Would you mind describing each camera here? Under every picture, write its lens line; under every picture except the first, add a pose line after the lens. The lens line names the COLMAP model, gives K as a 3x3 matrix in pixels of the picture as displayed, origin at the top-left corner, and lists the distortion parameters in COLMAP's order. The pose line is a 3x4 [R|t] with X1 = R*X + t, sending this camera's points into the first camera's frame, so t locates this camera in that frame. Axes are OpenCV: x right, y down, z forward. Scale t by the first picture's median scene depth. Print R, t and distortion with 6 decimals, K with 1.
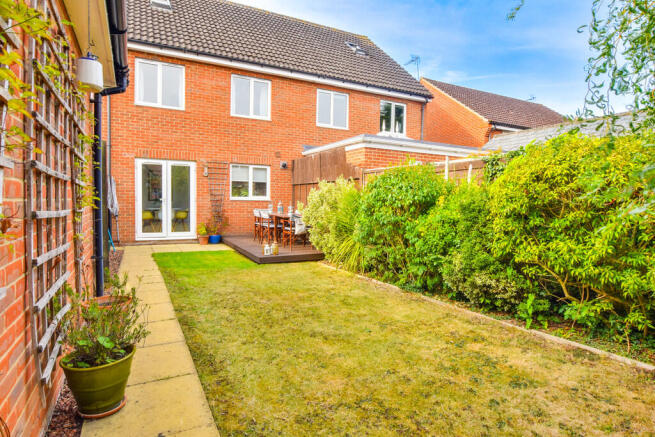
lens RADIAL K [[377.8, 0, 327.5], [0, 377.8, 218.5], [0, 0, 1]] dist [-0.004619, -0.000641]
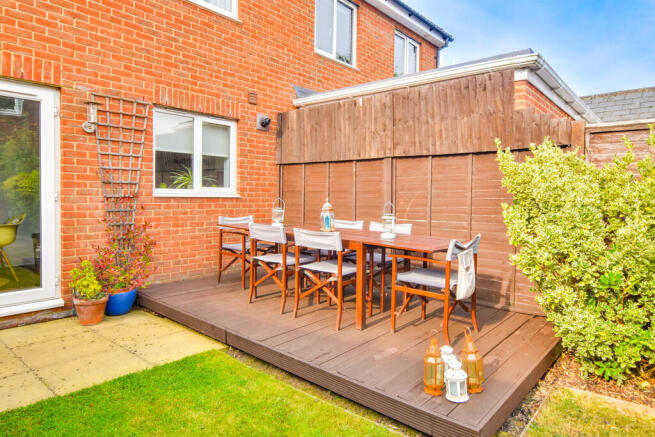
lens RADIAL K [[407.0, 0, 326.6], [0, 407.0, 209.1], [0, 0, 1]] dist [0.000905, -0.000044]
pose [[0.928538, -0.019682, 0.370716, -0.239976], [0.024057, 0.999685, -0.007180, -0.027457], [-0.370458, 0.015585, 0.928719, 0.511598]]
